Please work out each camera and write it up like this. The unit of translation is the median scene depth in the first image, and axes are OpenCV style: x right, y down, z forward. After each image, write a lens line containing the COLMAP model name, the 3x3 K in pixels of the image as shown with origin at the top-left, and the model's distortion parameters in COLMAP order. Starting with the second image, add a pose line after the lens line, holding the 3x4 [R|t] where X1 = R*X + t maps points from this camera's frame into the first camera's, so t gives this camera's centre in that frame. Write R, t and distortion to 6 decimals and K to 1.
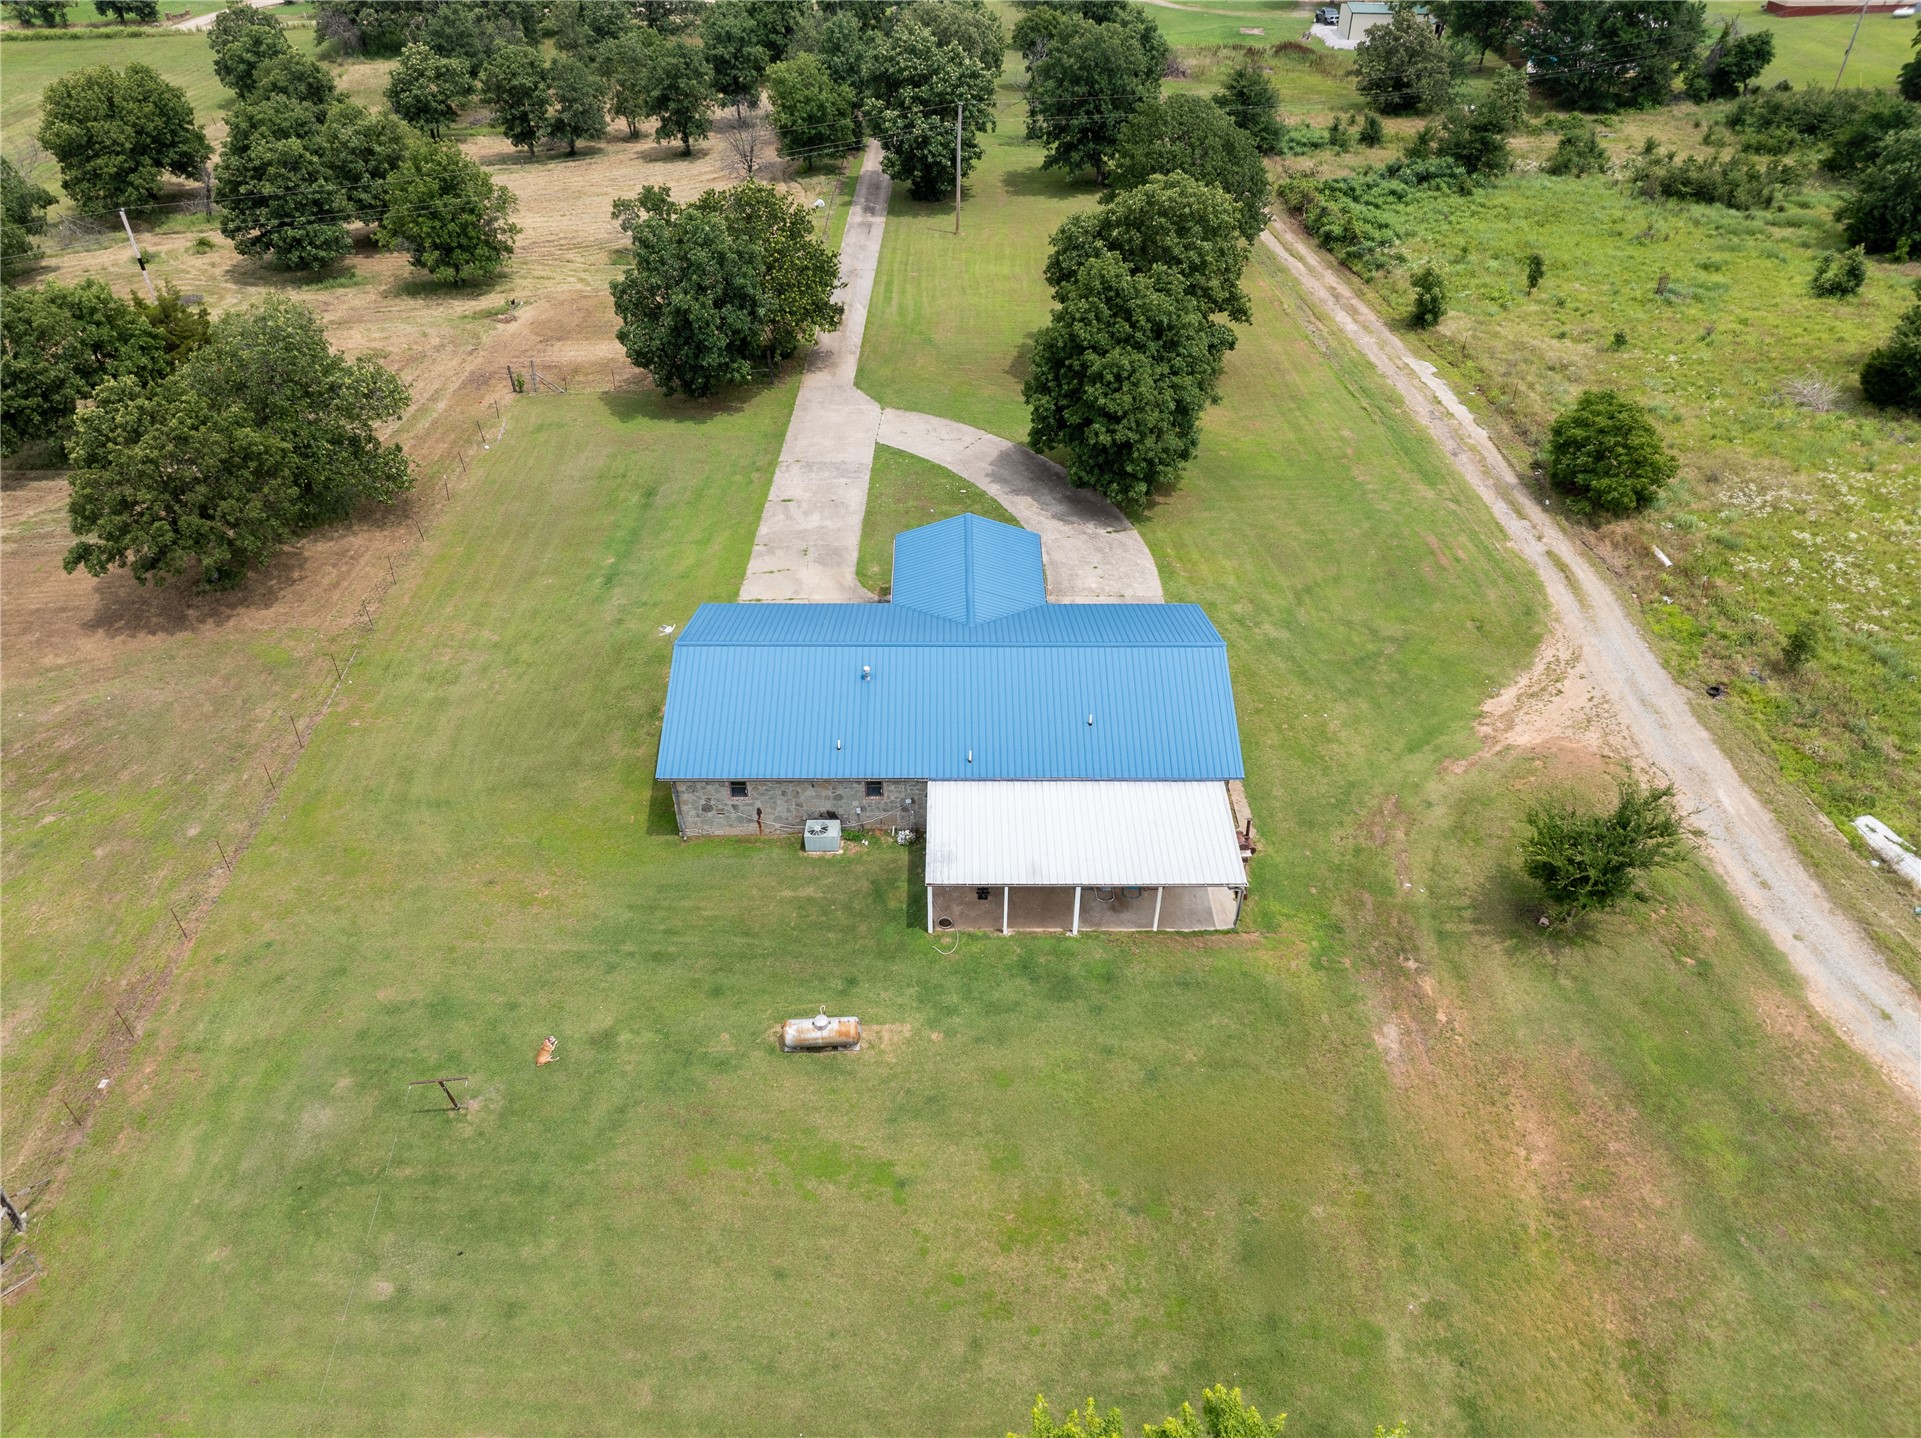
lens RADIAL K [[1361.3, 0, 969.0], [0, 1361.3, 719.3], [0, 0, 1]] dist [-0.045677, 0.011157]
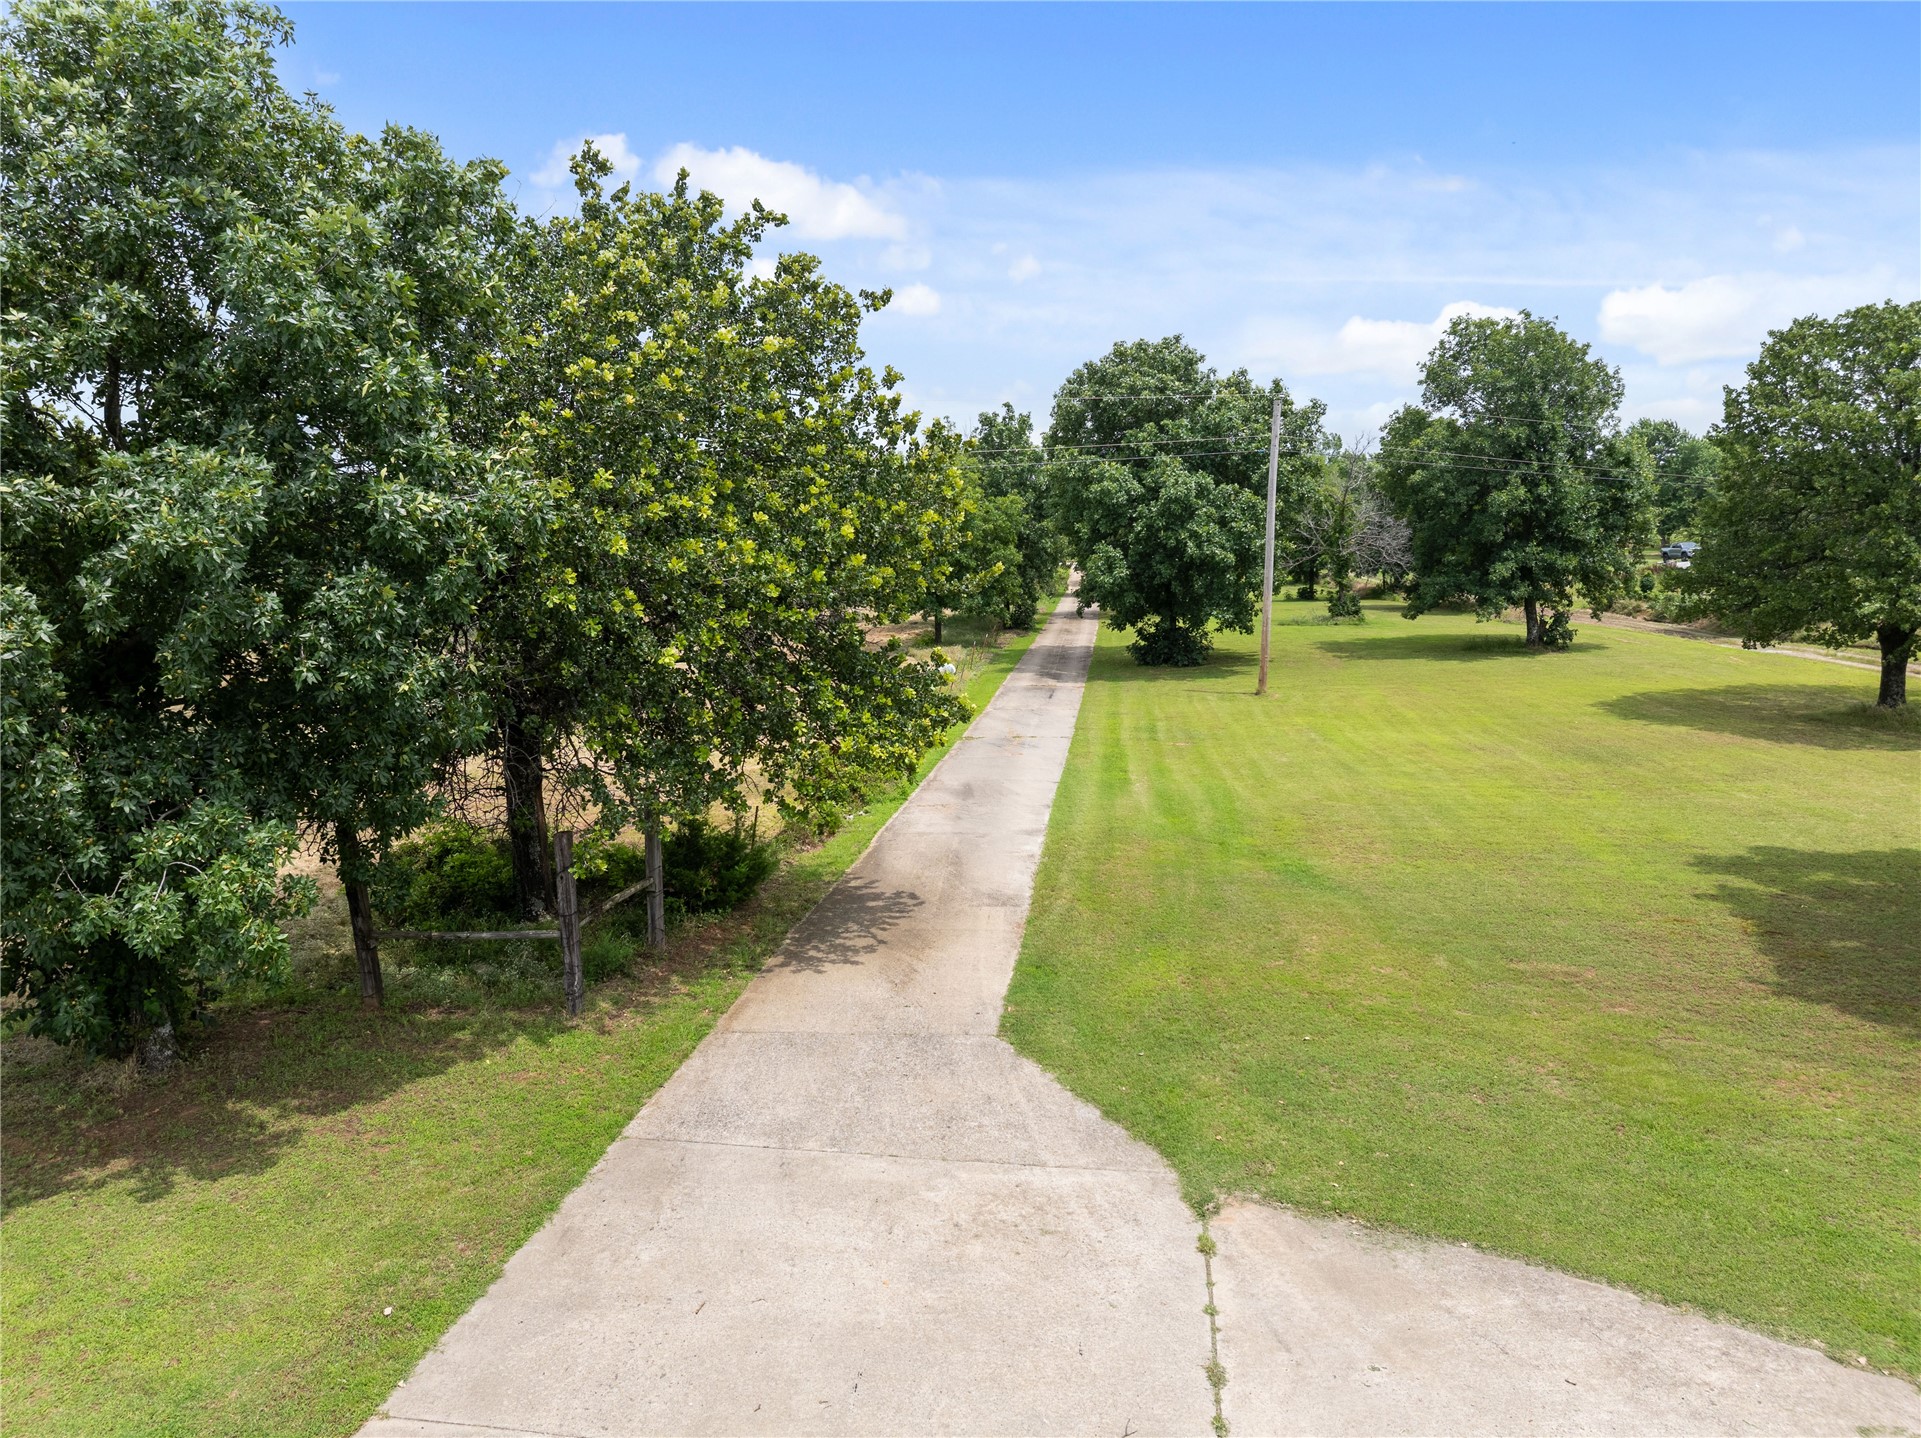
lens RADIAL K [[1361.3, 0, 968.6], [0, 1361.3, 716.5], [0, 0, 1]] dist [-0.045677, 0.011157]
pose [[0.993975, 0.020299, -0.107707, -0.067637], [-0.068020, 0.884807, -0.460966, -0.191298], [0.085942, 0.465515, 0.880857, 0.785467]]
